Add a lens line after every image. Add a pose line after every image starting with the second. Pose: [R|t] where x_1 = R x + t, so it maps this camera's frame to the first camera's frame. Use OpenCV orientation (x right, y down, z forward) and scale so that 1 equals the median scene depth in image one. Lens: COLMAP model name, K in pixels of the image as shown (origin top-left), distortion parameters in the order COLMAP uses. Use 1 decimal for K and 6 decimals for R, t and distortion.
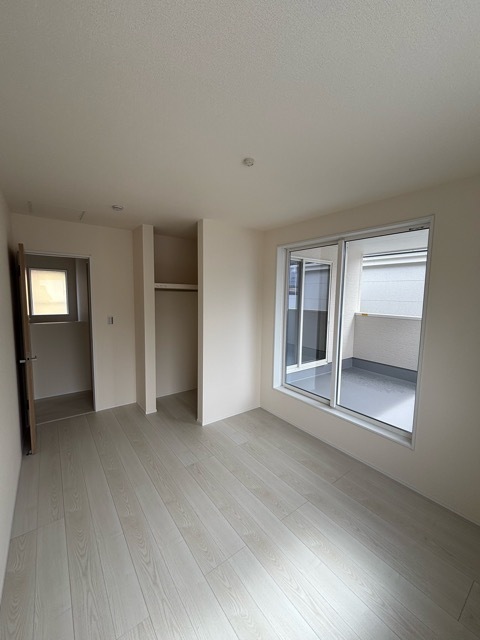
lens RADIAL K [[258.8, 0, 240.7], [0, 258.8, 318.5], [0, 0, 1]] dist [0.000599, -0.000041]
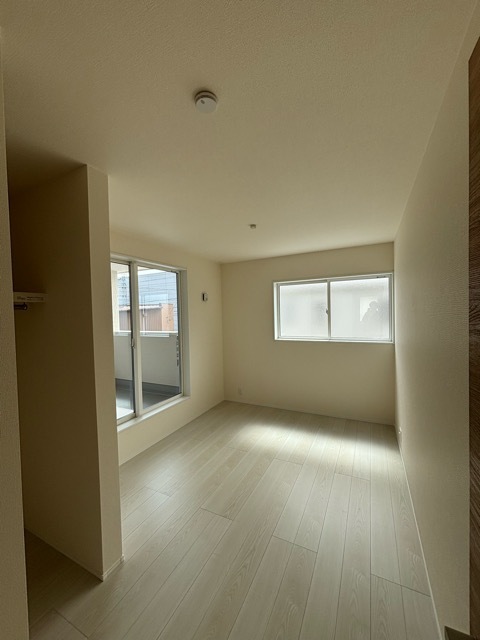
lens RADIAL K [[258.8, 0, 240.7], [0, 258.8, 318.5], [0, 0, 1]] dist [0.000599, -0.000041]
pose [[-0.447163, -0.029381, 0.893970, -1.063356], [0.102502, 0.991193, 0.083848, -0.140527], [-0.888560, 0.129127, -0.440213, 1.428534]]
